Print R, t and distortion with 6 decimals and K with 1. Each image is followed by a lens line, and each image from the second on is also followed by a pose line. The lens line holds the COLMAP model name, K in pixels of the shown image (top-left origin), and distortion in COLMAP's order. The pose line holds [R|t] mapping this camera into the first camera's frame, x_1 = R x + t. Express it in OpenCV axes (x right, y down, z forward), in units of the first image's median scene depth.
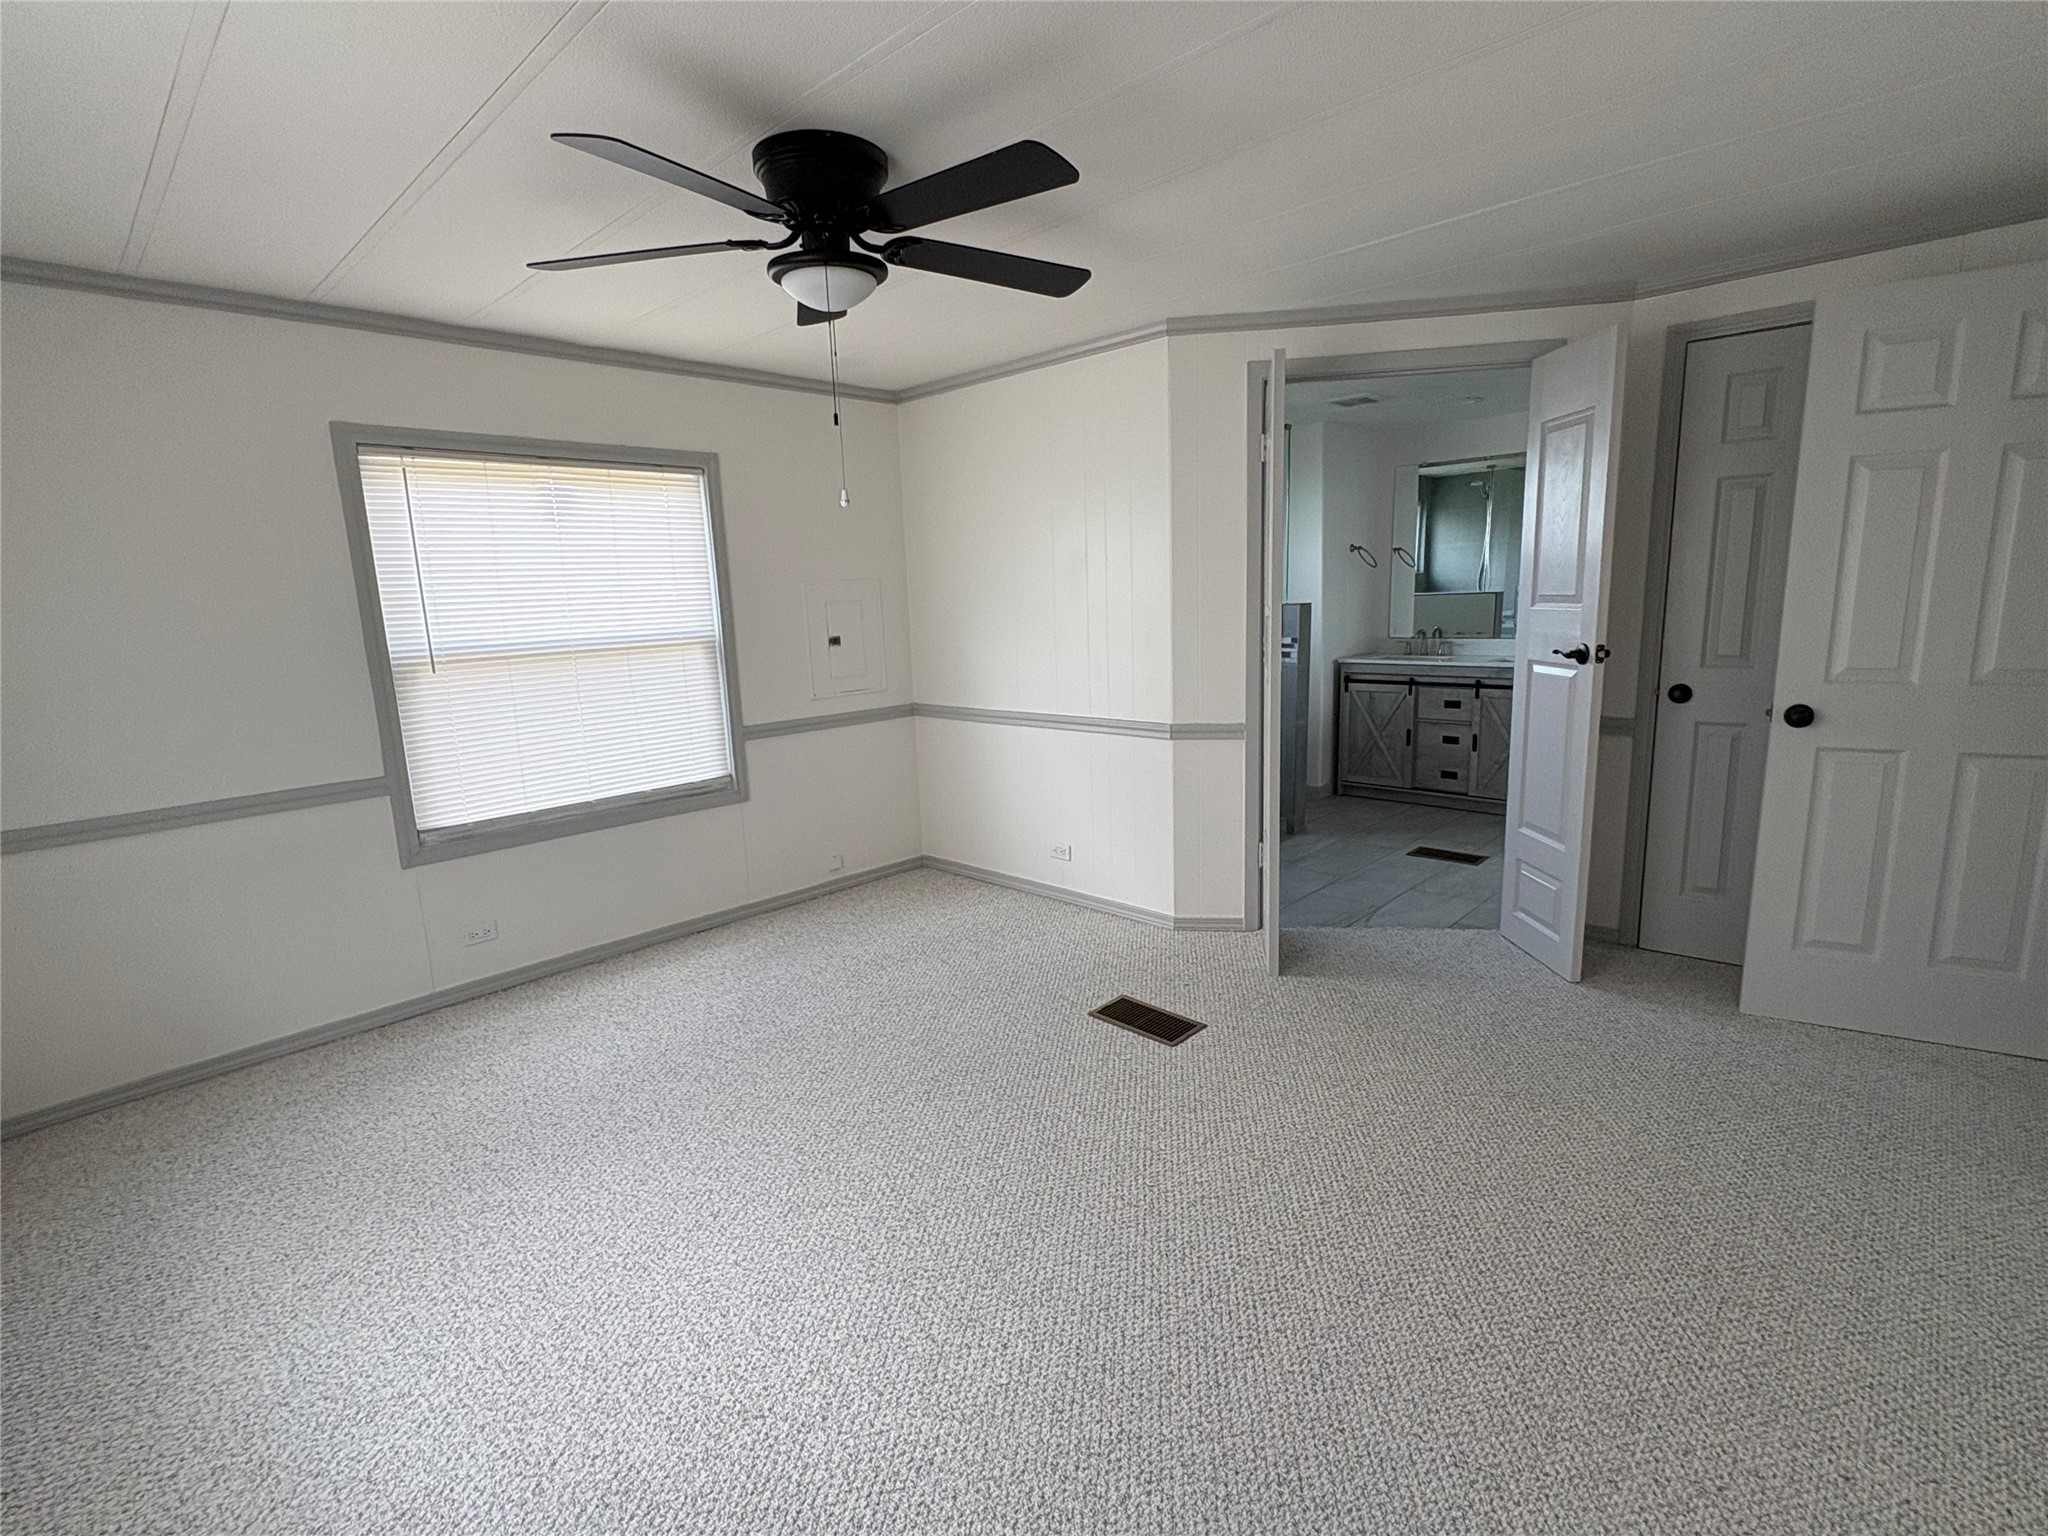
lens RADIAL K [[962.2, 0, 1028.6], [0, 962.2, 765.8], [0, 0, 1]] dist [0.000006, 0.000069]
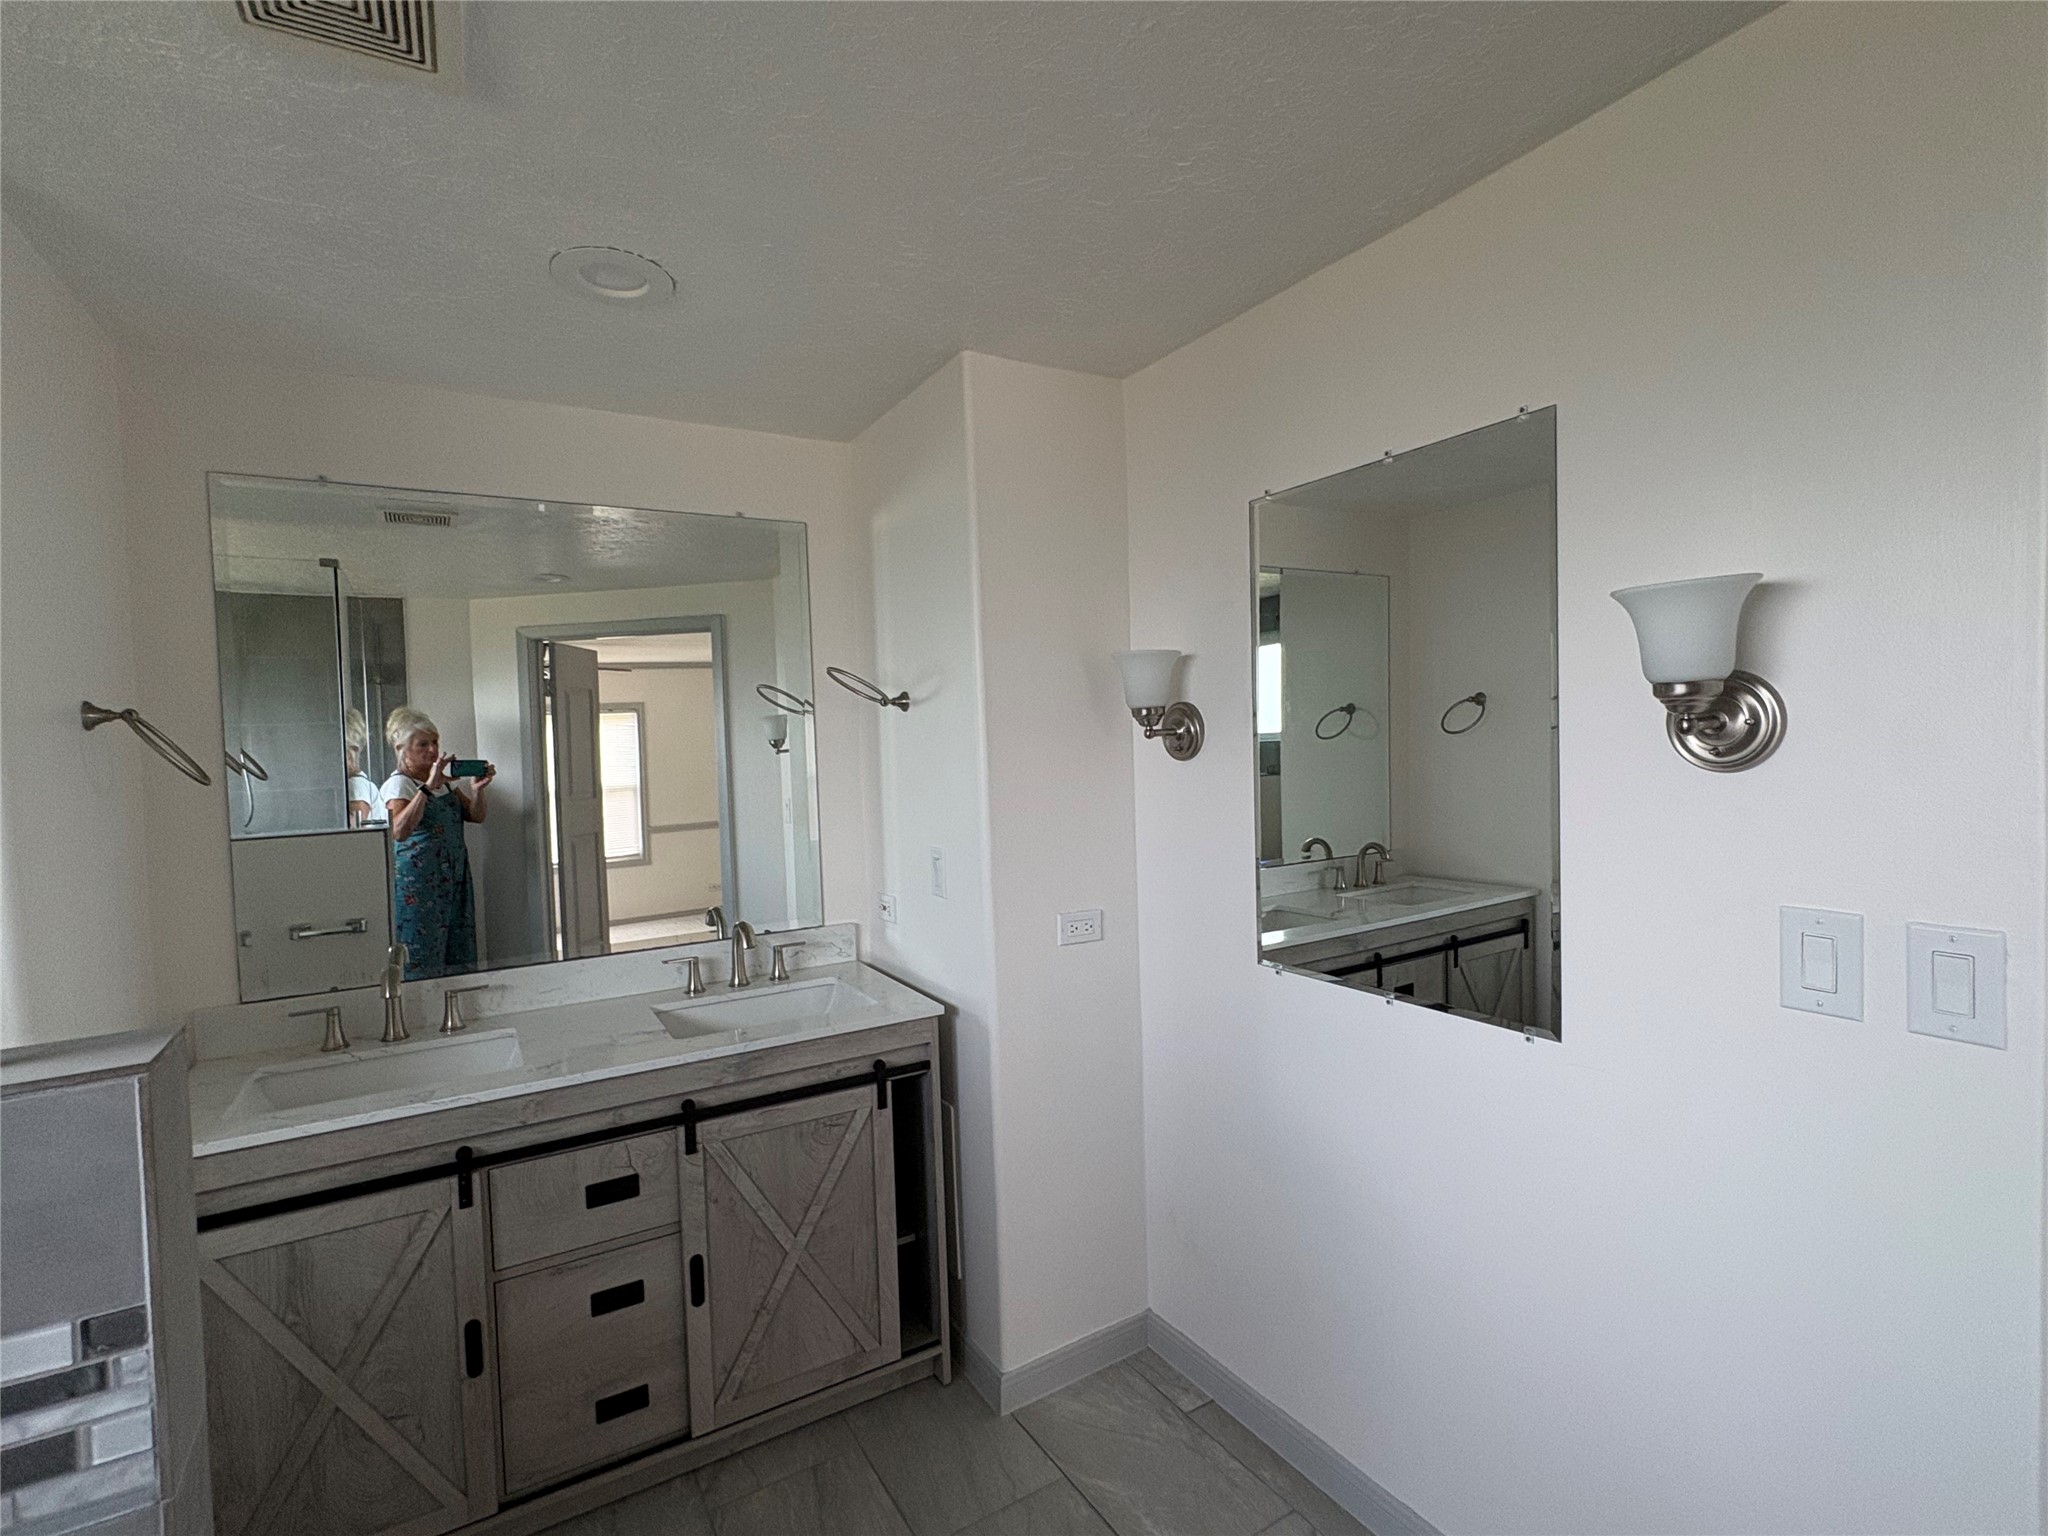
lens RADIAL K [[962.2, 0, 1025.4], [0, 962.2, 773.9], [0, 0, 1]] dist [0.000006, 0.000069]
pose [[0.271050, -0.014228, 0.962460, 0.168956], [0.197531, 0.979433, -0.041150, -0.166663], [-0.942079, 0.201270, 0.268285, 0.771536]]
